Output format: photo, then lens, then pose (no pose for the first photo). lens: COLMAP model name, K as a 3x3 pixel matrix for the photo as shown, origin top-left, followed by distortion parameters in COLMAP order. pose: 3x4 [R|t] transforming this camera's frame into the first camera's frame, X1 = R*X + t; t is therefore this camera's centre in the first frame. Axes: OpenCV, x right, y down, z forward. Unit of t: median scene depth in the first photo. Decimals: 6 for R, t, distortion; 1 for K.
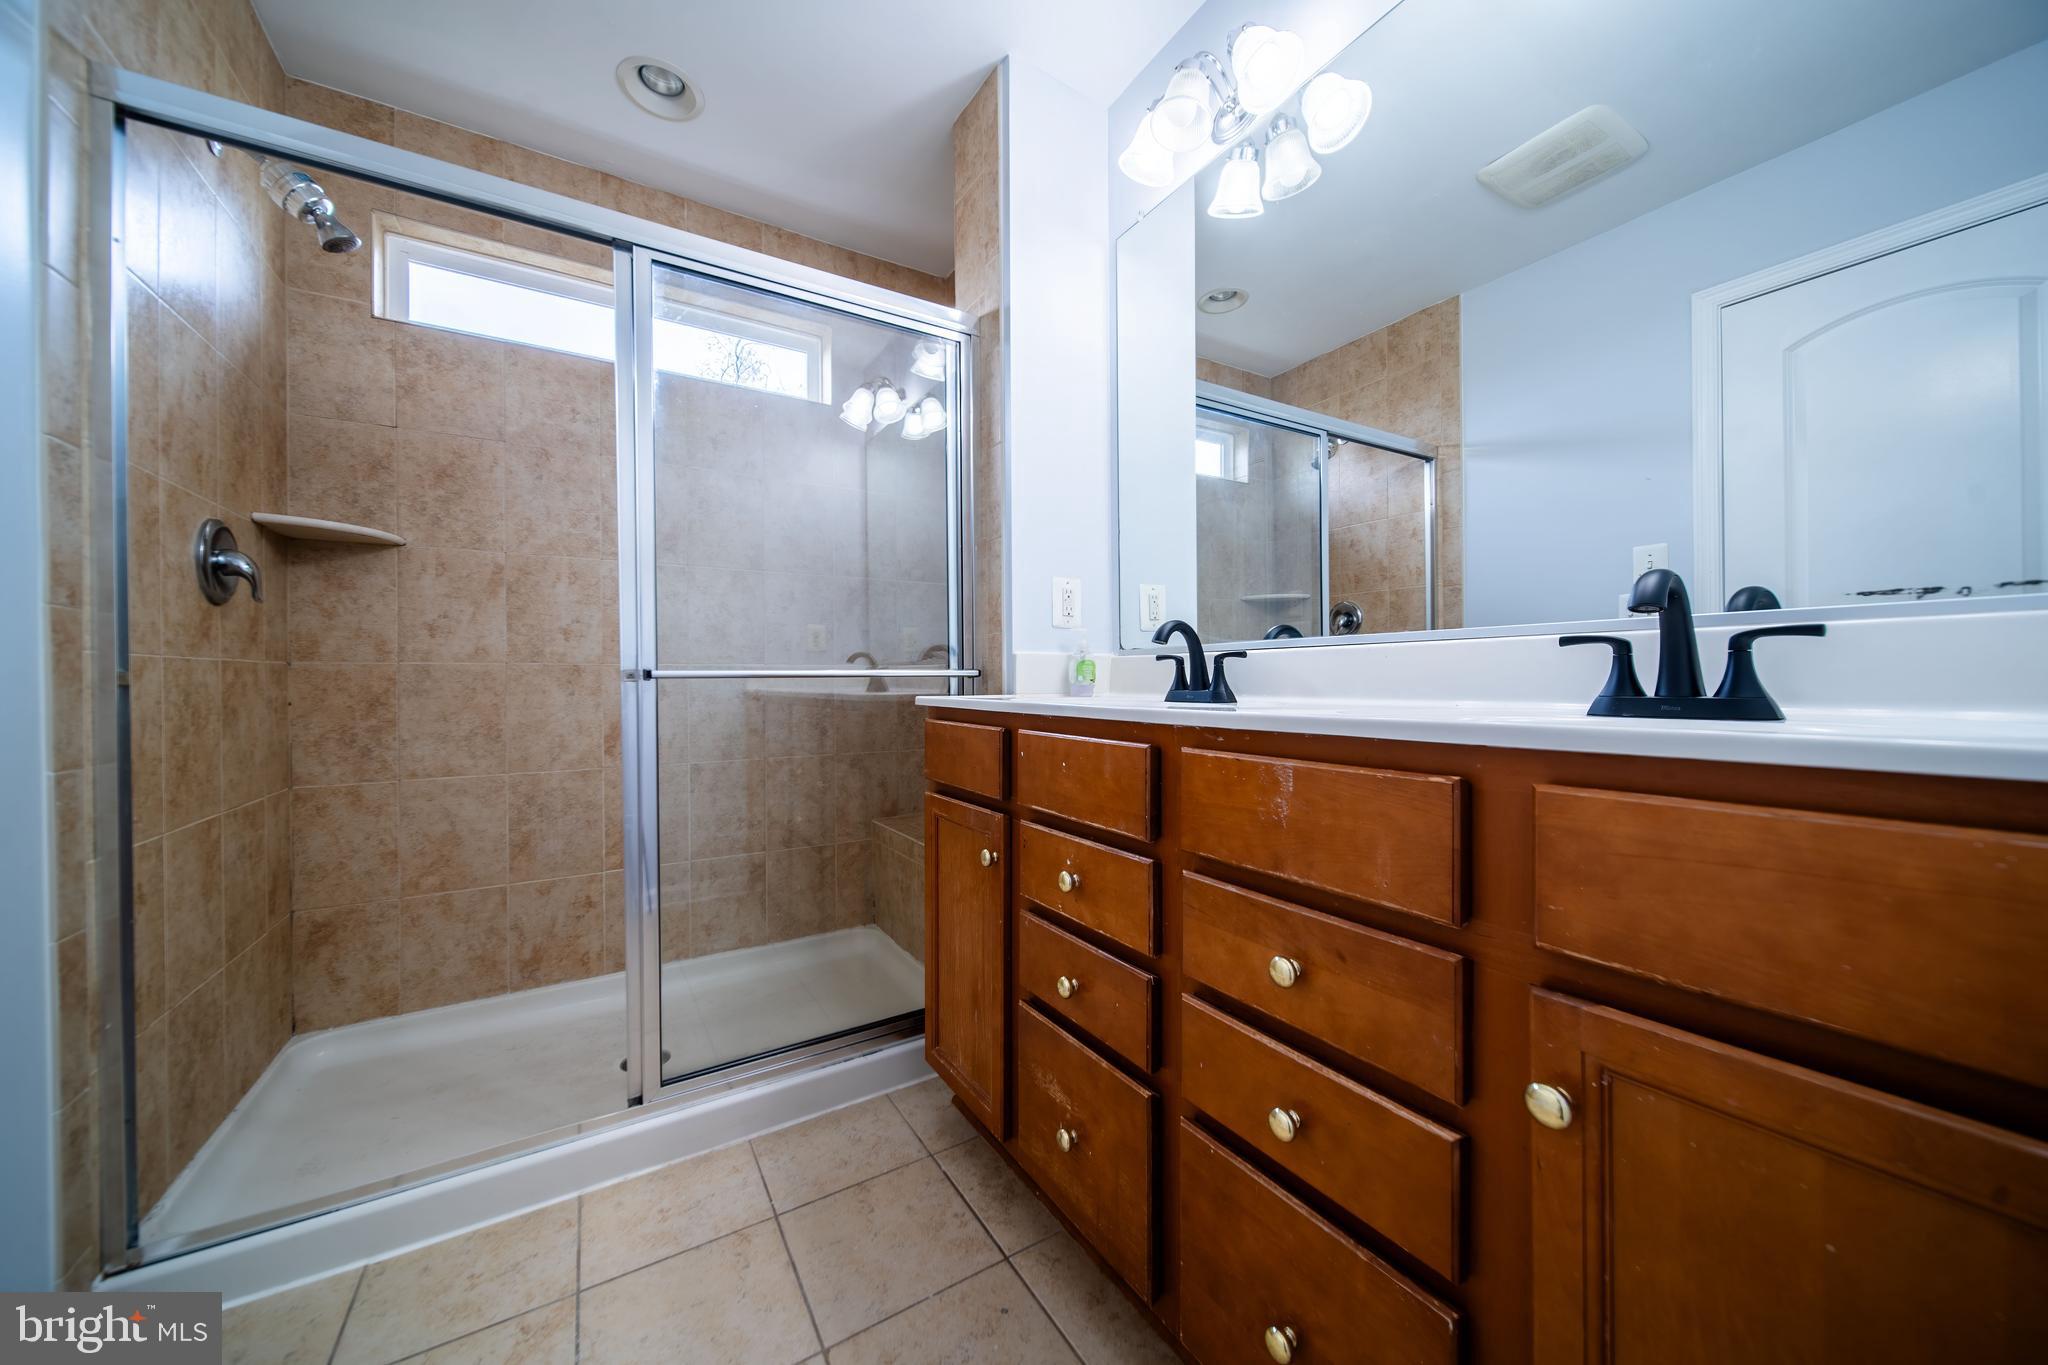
lens RADIAL K [[716.3, 0, 1009.1], [0, 716.3, 680.5], [0, 0, 1]] dist [-0.001000, -0.000261]
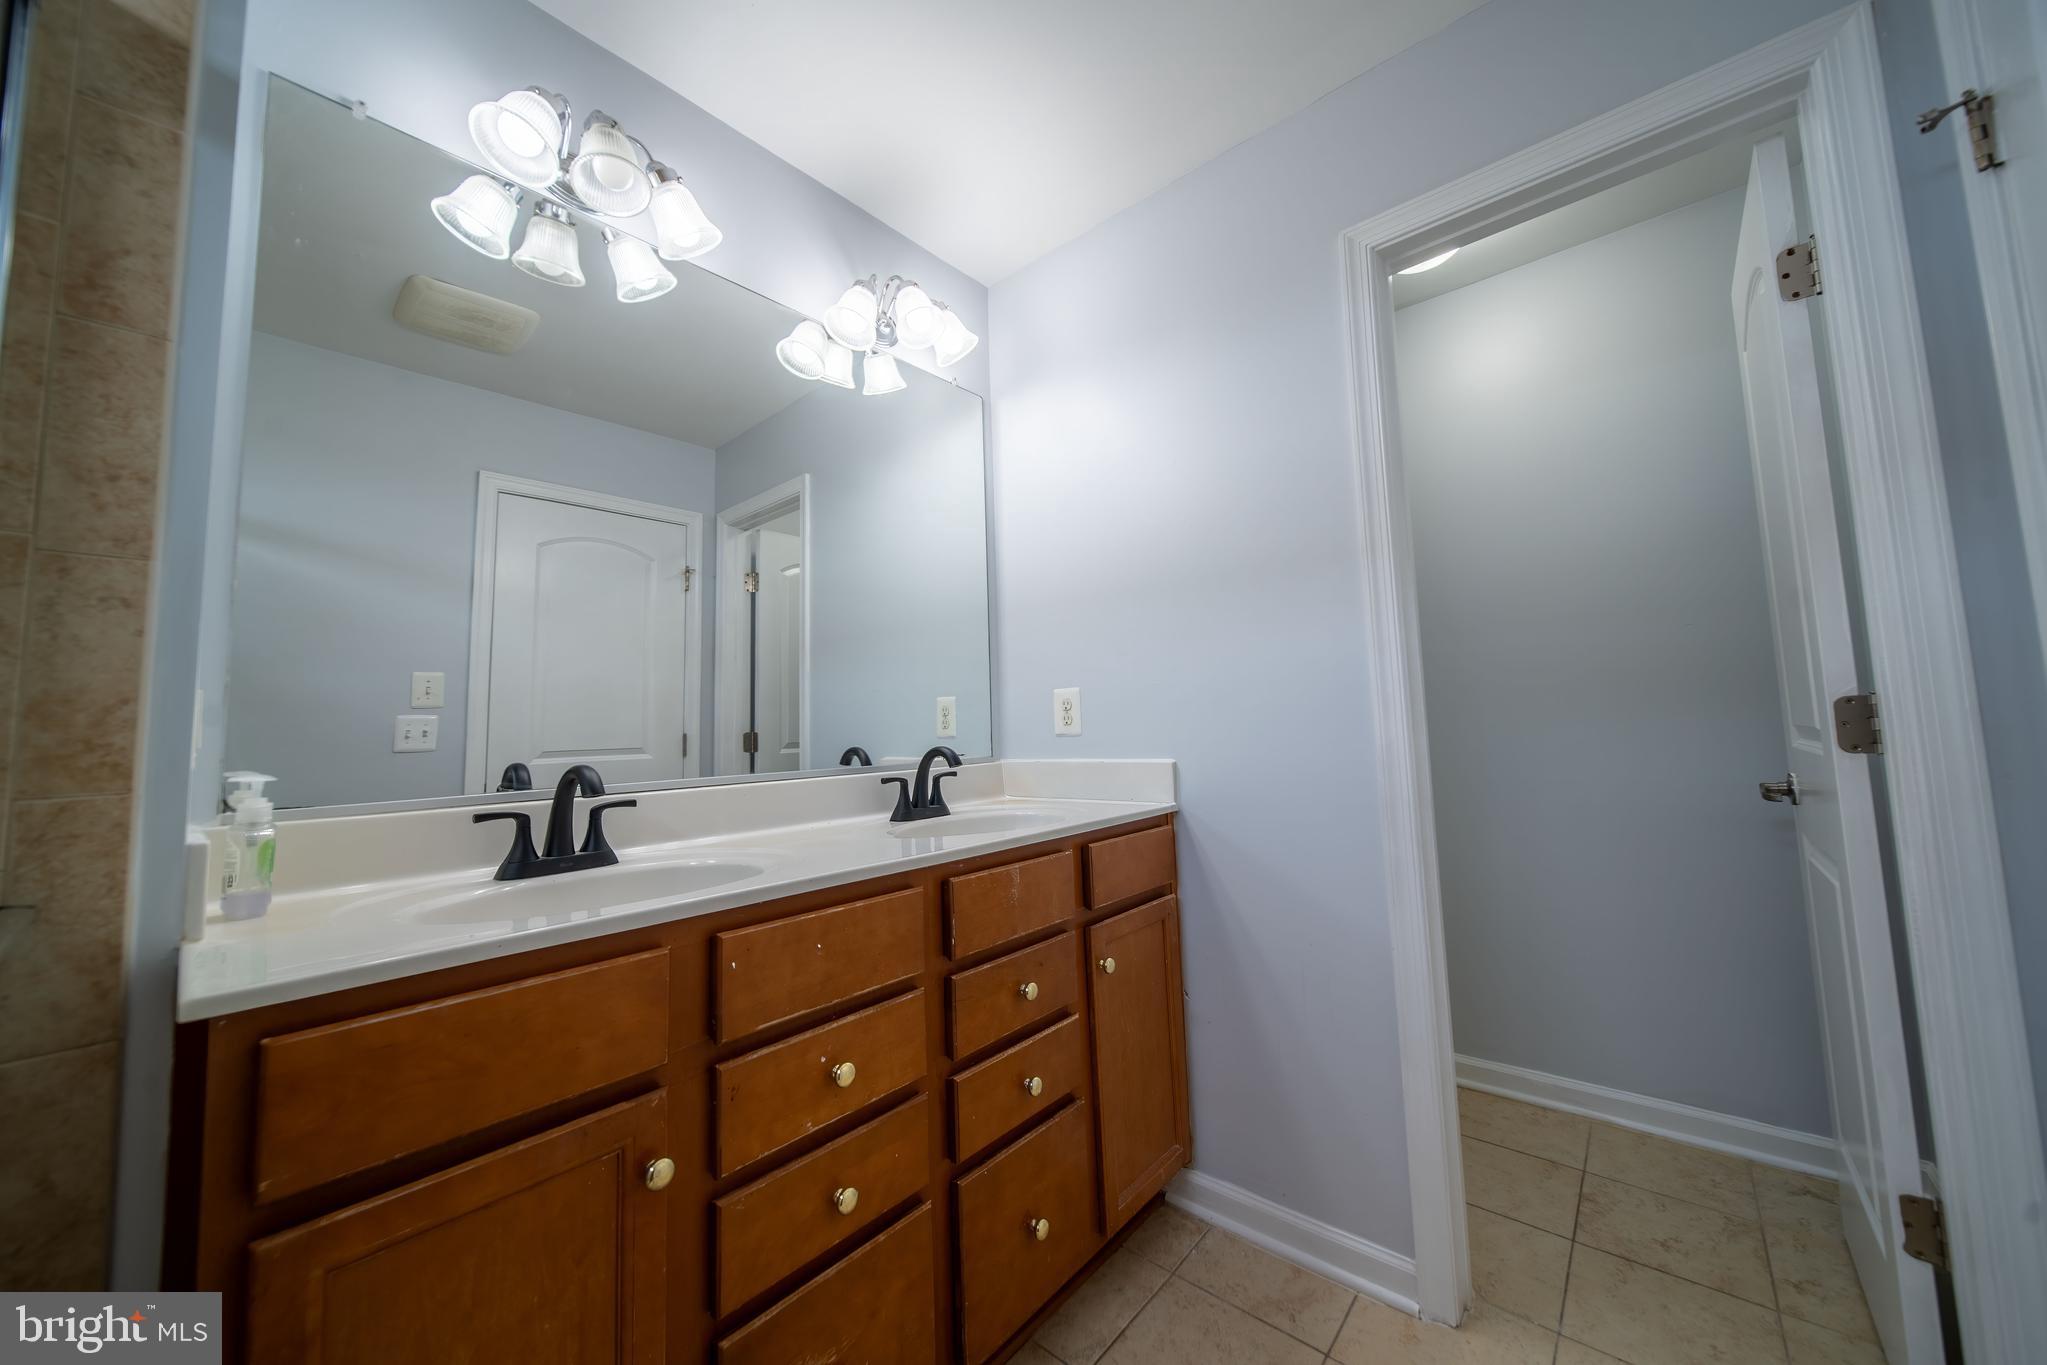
lens RADIAL K [[715.9, 0, 1011.9], [0, 715.9, 671.7], [0, 0, 1]] dist [-0.001000, -0.000261]
pose [[-0.296022, 0.095719, 0.950373, -0.861721], [0.037986, 0.995359, -0.088418, -0.130230], [-0.954426, 0.009927, -0.298284, 1.043108]]
